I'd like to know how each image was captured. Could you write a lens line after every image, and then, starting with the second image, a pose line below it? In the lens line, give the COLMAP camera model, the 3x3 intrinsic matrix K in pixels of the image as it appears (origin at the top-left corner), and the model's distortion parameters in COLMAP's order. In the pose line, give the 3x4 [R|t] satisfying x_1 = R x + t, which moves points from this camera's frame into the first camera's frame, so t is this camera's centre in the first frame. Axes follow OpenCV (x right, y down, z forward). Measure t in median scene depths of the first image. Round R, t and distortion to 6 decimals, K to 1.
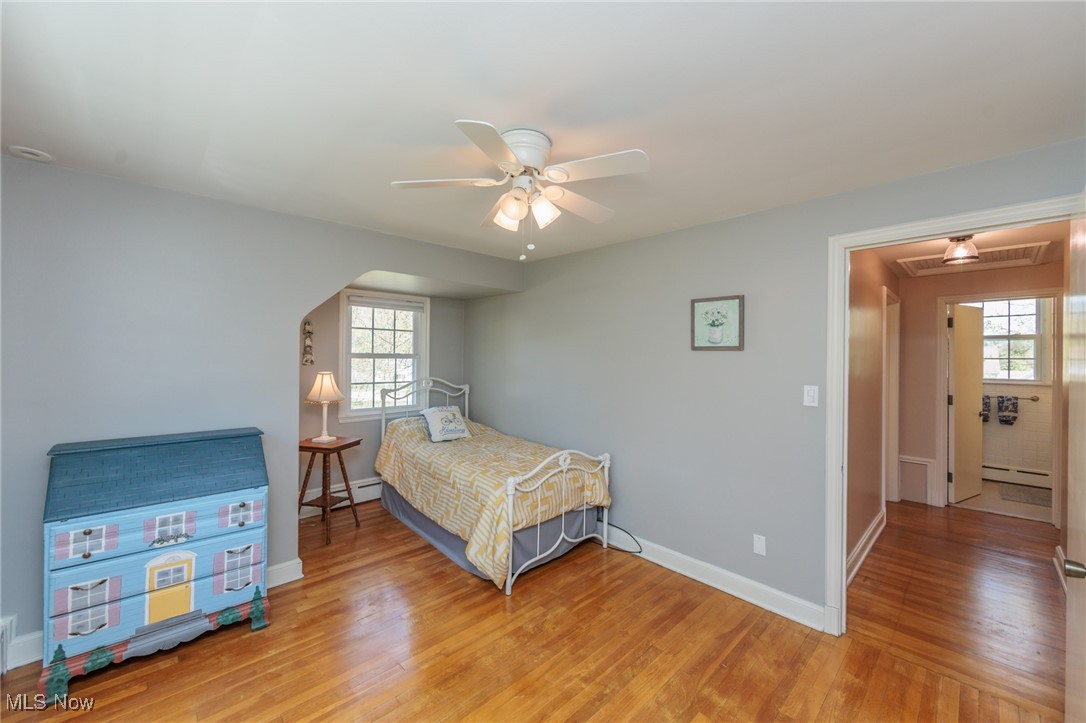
lens RADIAL K [[423.6, 0, 545.9], [0, 423.6, 359.0], [0, 0, 1]] dist [-0.000214, -0.000080]
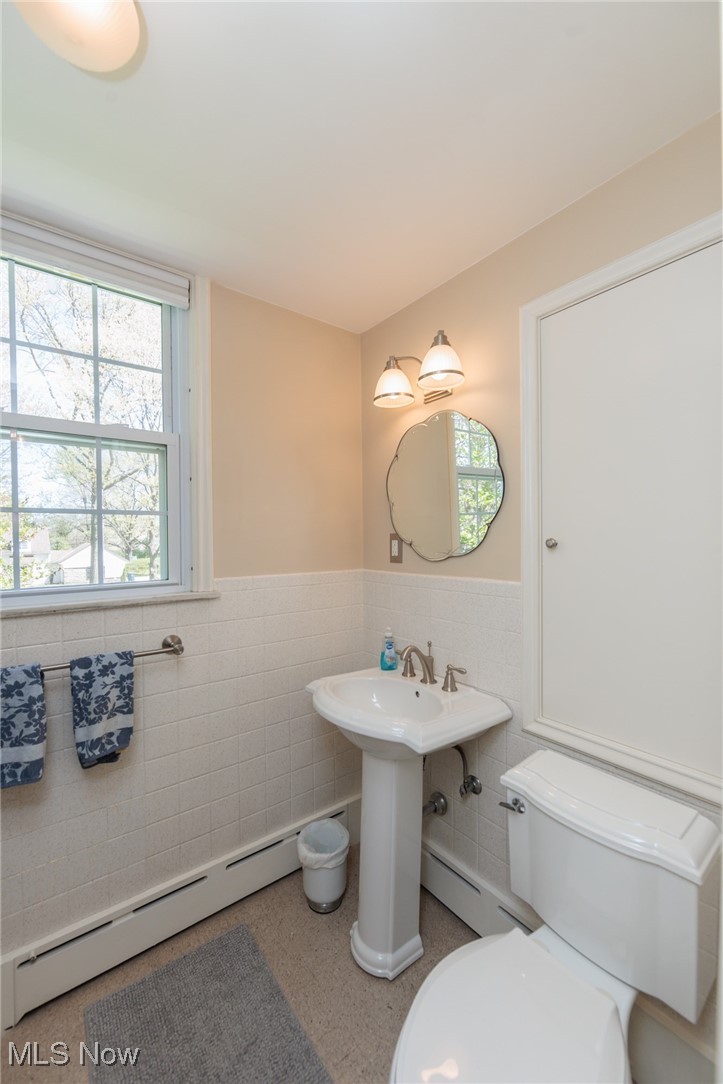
lens RADIAL K [[422.8, 0, 363.2], [0, 422.8, 543.2], [0, 0, 1]] dist [-0.000214, -0.000080]
pose [[0.094049, -0.017488, 0.995414, 0.854687], [0.009918, 0.999813, 0.016629, 0.016857], [-0.995518, 0.008309, 0.094205, 0.821736]]
